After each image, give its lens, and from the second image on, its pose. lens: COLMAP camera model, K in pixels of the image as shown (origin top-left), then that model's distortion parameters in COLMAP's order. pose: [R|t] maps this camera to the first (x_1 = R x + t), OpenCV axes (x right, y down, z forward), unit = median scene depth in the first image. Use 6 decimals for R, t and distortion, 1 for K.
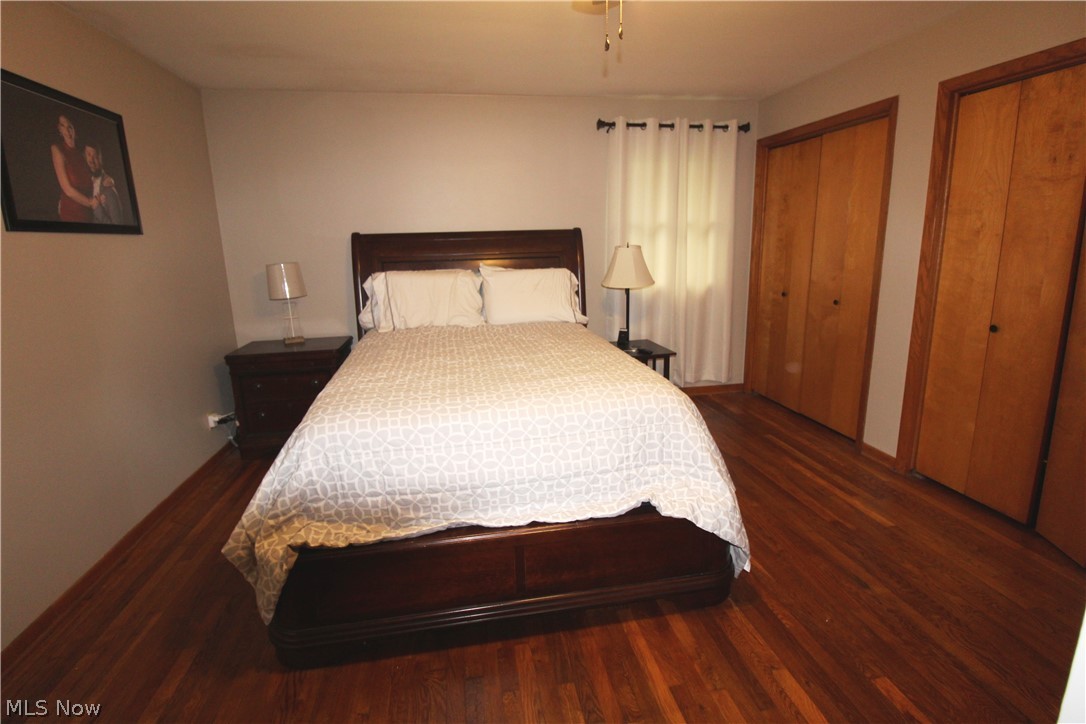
lens RADIAL K [[506.9, 0, 540.0], [0, 506.9, 360.6], [0, 0, 1]] dist [-0.009306, -0.003981]
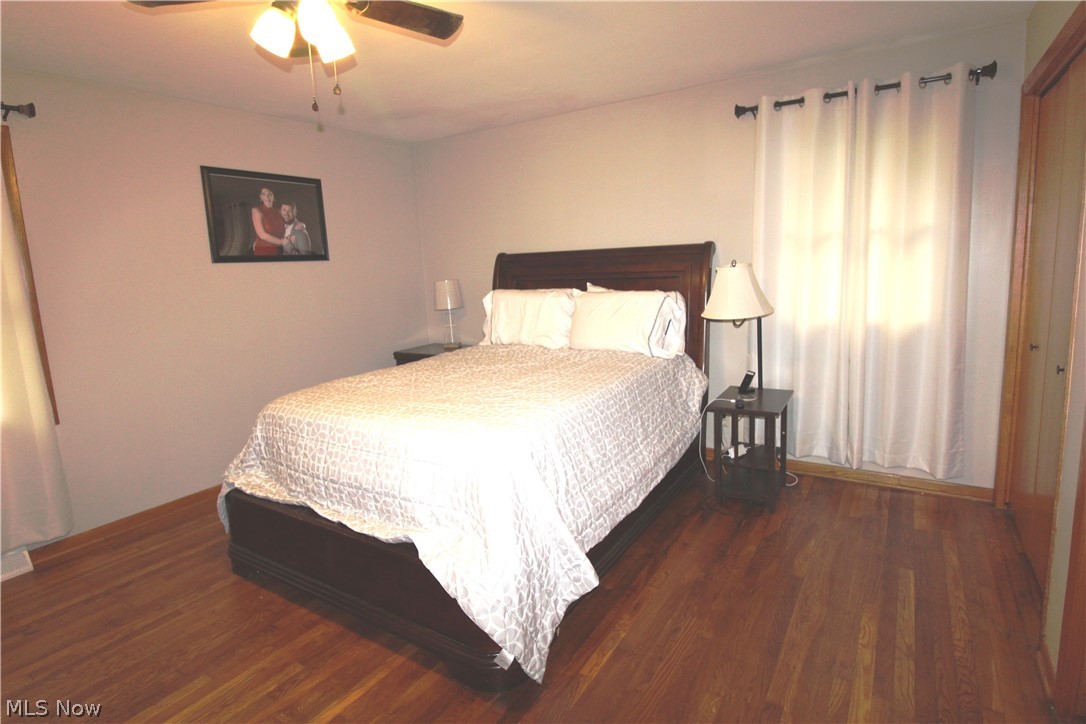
lens RADIAL K [[569.8, 0, 546.5], [0, 569.8, 364.2], [0, 0, 1]] dist [0.000809, -0.002599]
pose [[0.731870, 0.117327, -0.671268, 0.725729], [-0.133021, 0.990714, 0.028131, -0.080383], [0.668335, 0.068704, 0.740681, 0.220943]]
